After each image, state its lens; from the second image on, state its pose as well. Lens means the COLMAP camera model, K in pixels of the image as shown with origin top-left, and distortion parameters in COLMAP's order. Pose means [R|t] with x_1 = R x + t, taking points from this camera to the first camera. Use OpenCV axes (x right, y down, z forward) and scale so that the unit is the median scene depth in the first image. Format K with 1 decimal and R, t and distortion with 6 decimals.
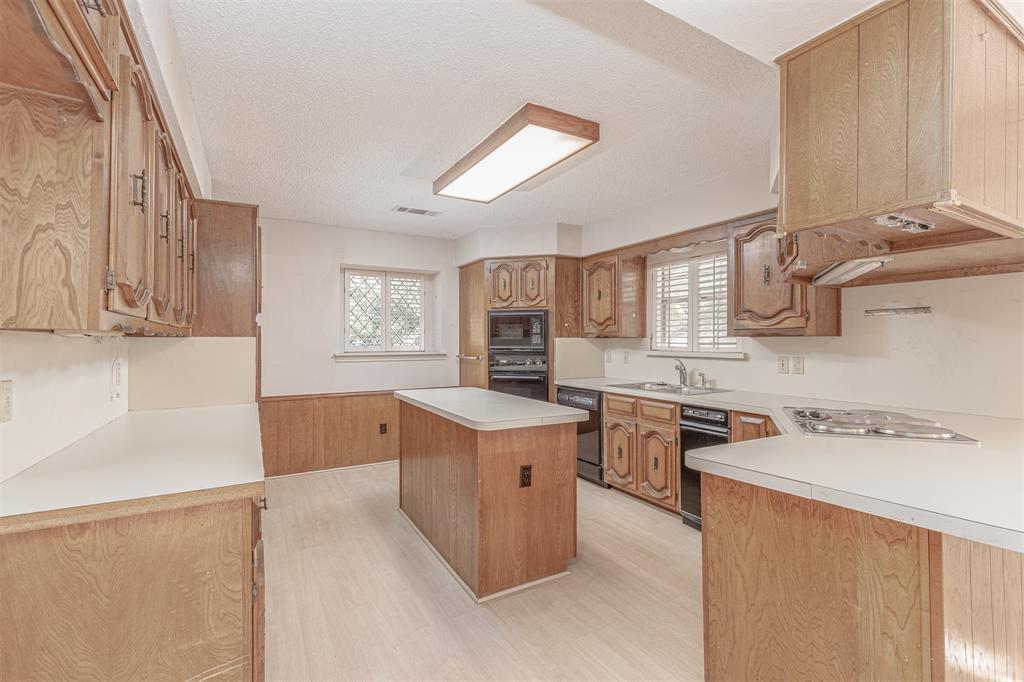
lens RADIAL K [[445.4, 0, 512.1], [0, 445.4, 344.6], [0, 0, 1]] dist [0.008729, -0.000167]
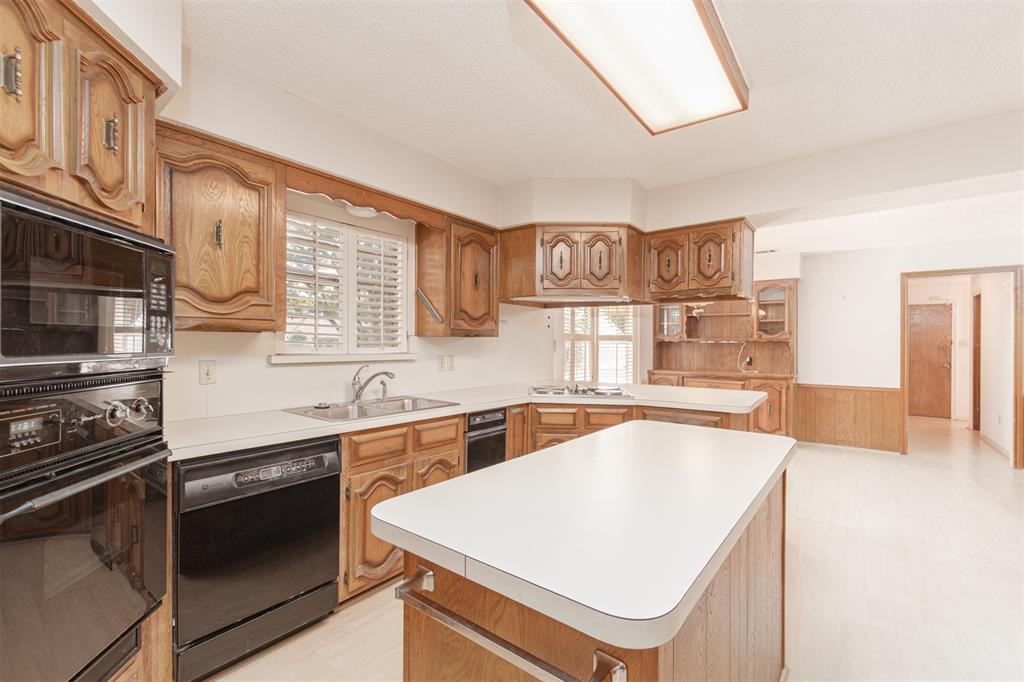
lens RADIAL K [[445.4, 0, 512.1], [0, 445.4, 344.6], [0, 0, 1]] dist [0.008729, -0.000167]
pose [[-0.363159, -0.005654, 0.931710, -0.353589], [-0.000294, 0.999982, 0.005954, -0.004228], [-0.931727, 0.001888, -0.363154, 0.968339]]
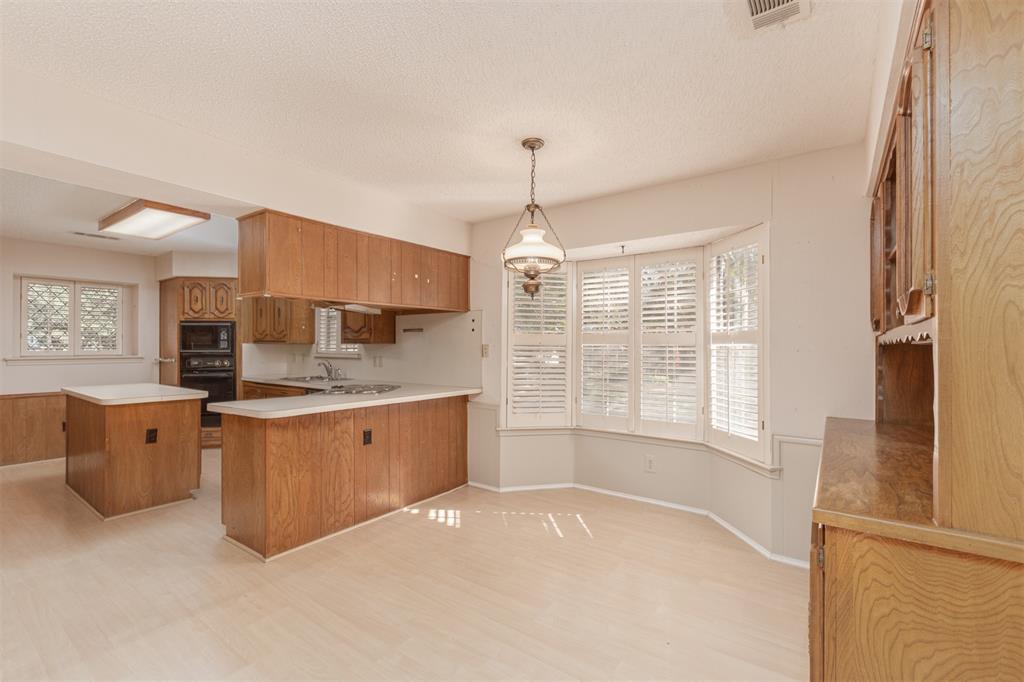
lens RADIAL K [[445.4, 0, 512.1], [0, 445.4, 344.6], [0, 0, 1]] dist [0.008729, -0.000167]
pose [[0.919629, 0.005780, 0.392746, 0.339114], [-0.000780, 0.999917, -0.012890, 0.003790], [-0.392788, 0.011547, 0.919557, -0.531915]]
